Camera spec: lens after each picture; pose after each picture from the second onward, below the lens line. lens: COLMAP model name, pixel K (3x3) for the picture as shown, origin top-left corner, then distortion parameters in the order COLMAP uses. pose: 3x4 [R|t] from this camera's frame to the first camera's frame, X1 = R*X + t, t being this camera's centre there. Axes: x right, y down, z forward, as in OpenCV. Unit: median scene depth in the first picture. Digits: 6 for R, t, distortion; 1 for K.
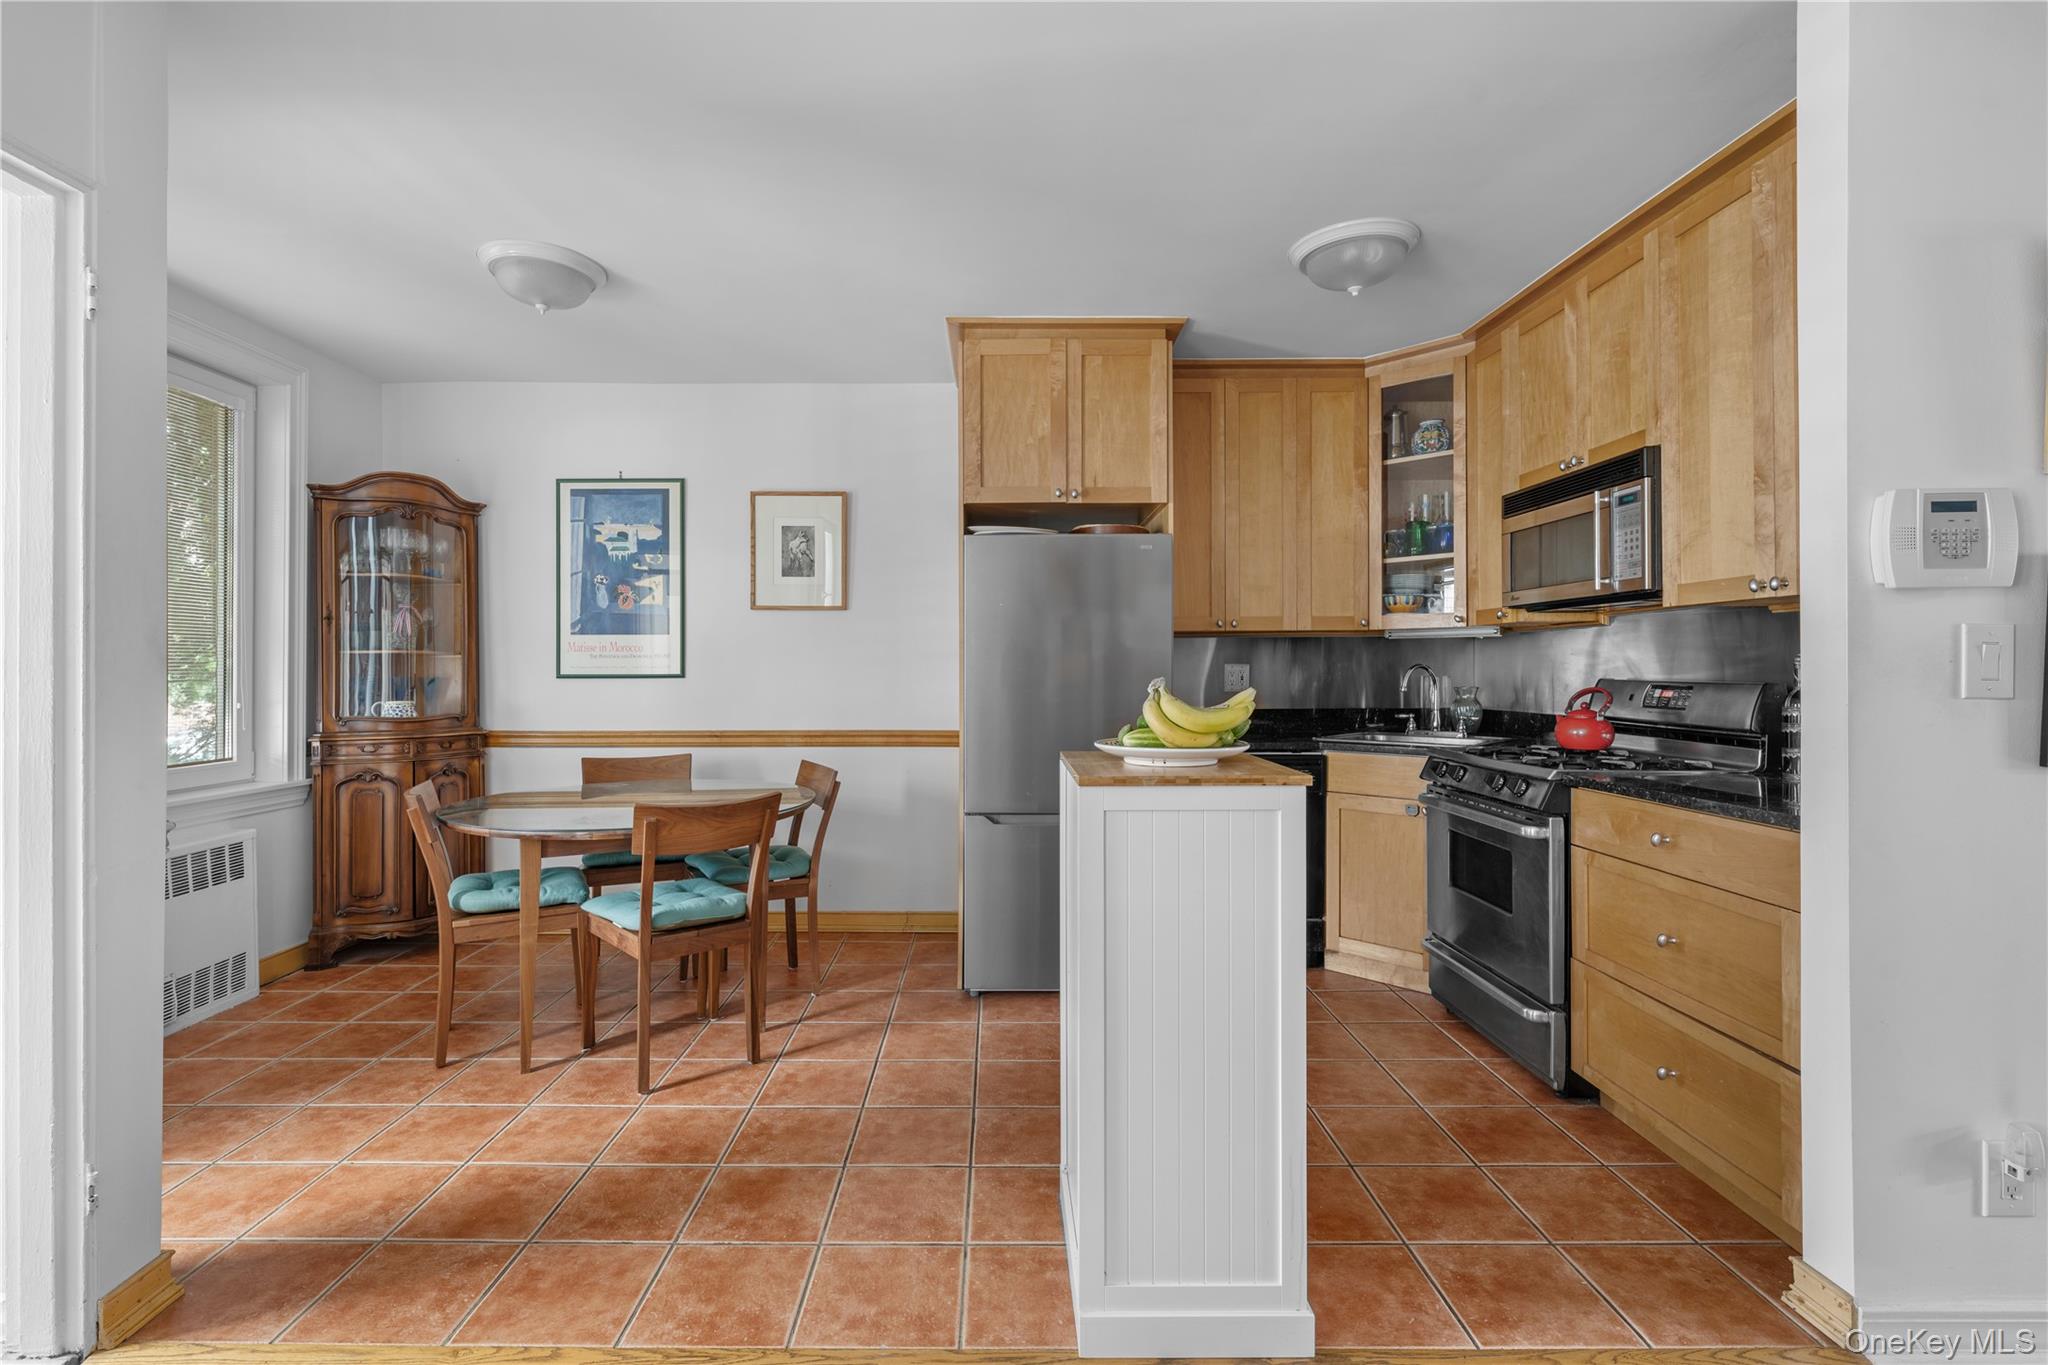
lens RADIAL K [[950.5, 0, 1002.4], [0, 950.5, 668.8], [0, 0, 1]] dist [-0.000550, -0.000496]
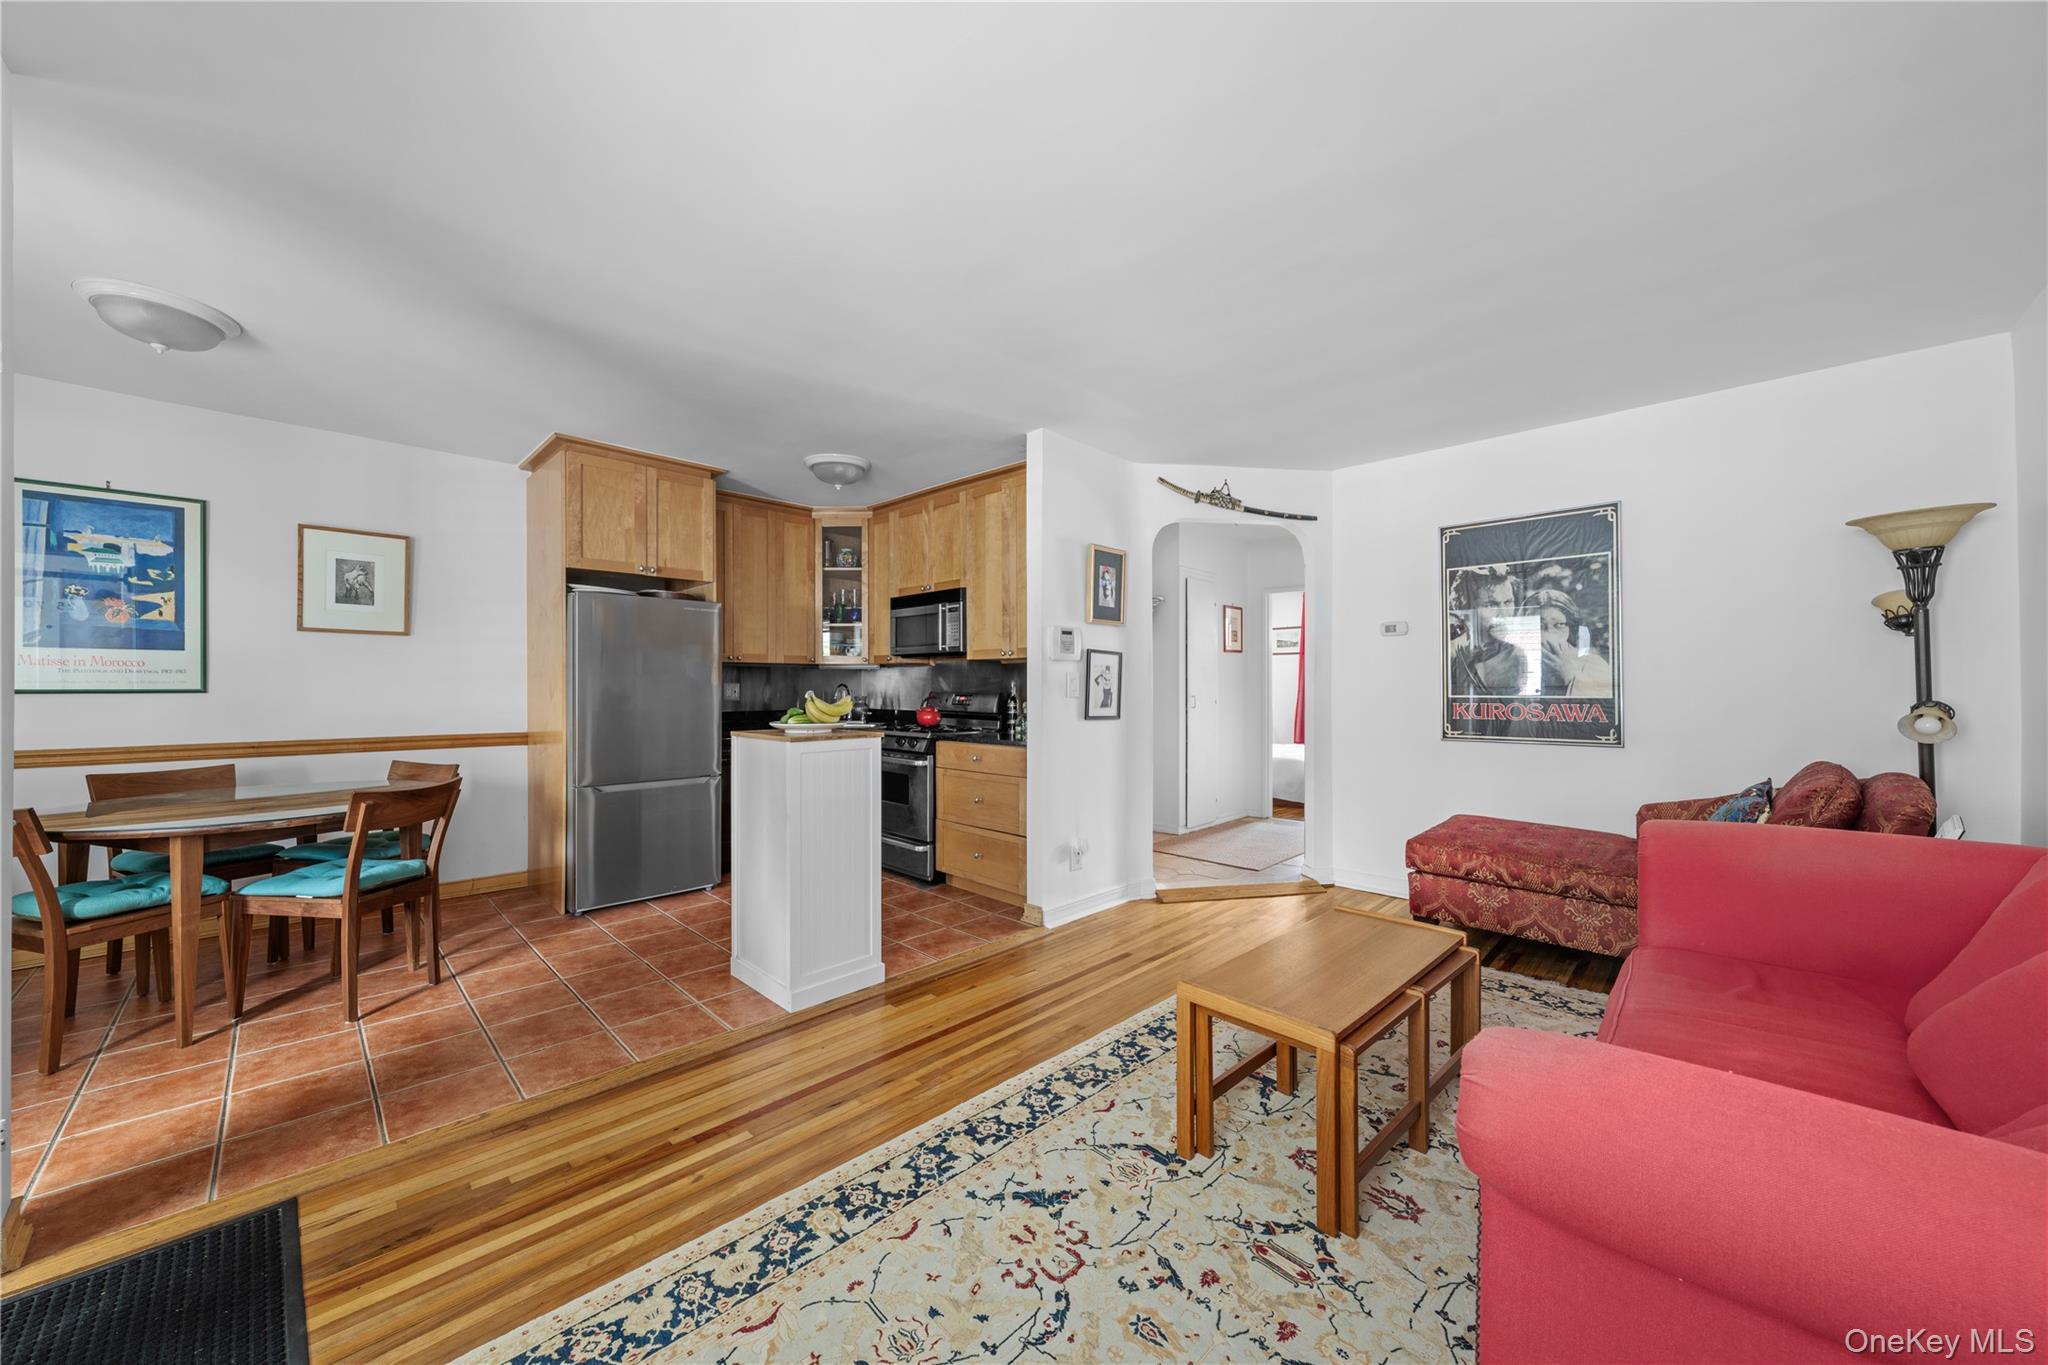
lens RADIAL K [[732.9, 0, 1025.5], [0, 732.9, 687.8], [0, 0, 1]] dist [-0.001299, -0.000134]
pose [[0.700366, 0.001810, 0.713781, -0.352514], [-0.003654, 0.999993, 0.001050, -0.000197], [-0.713774, -0.003344, 0.700368, -0.249817]]
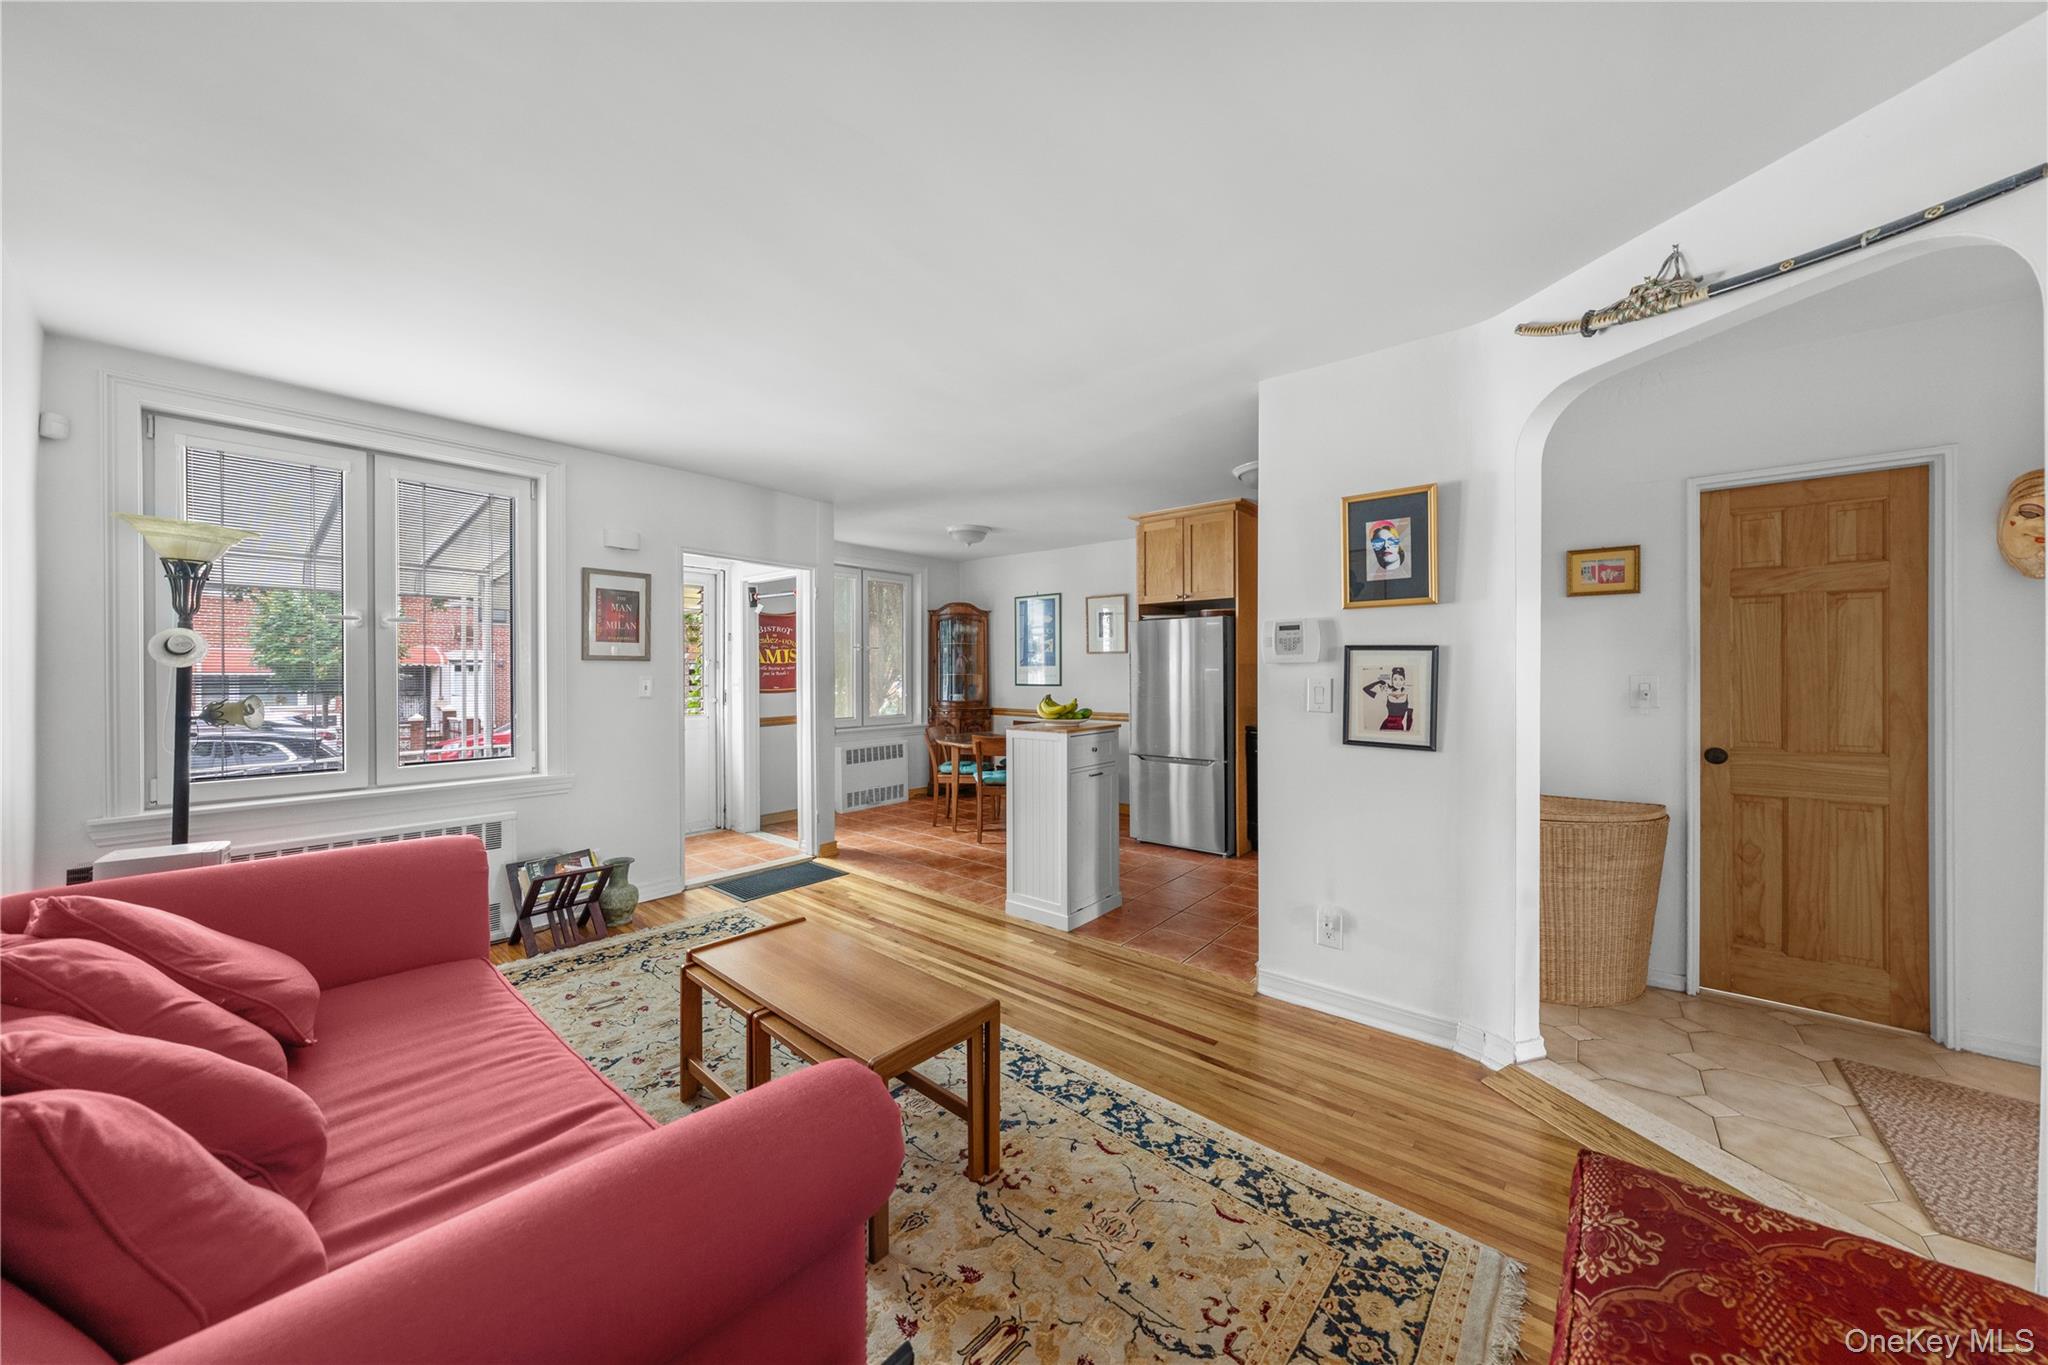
lens RADIAL K [[703.2, 0, 1016.0], [0, 703.2, 682.6], [0, 0, 1]] dist [-0.018155, 0.000027]
pose [[0.763887, 0.009788, -0.645276, 0.775213], [0.002106, 0.999842, 0.017659, -0.033627], [0.645347, -0.014849, 0.763745, -0.351651]]
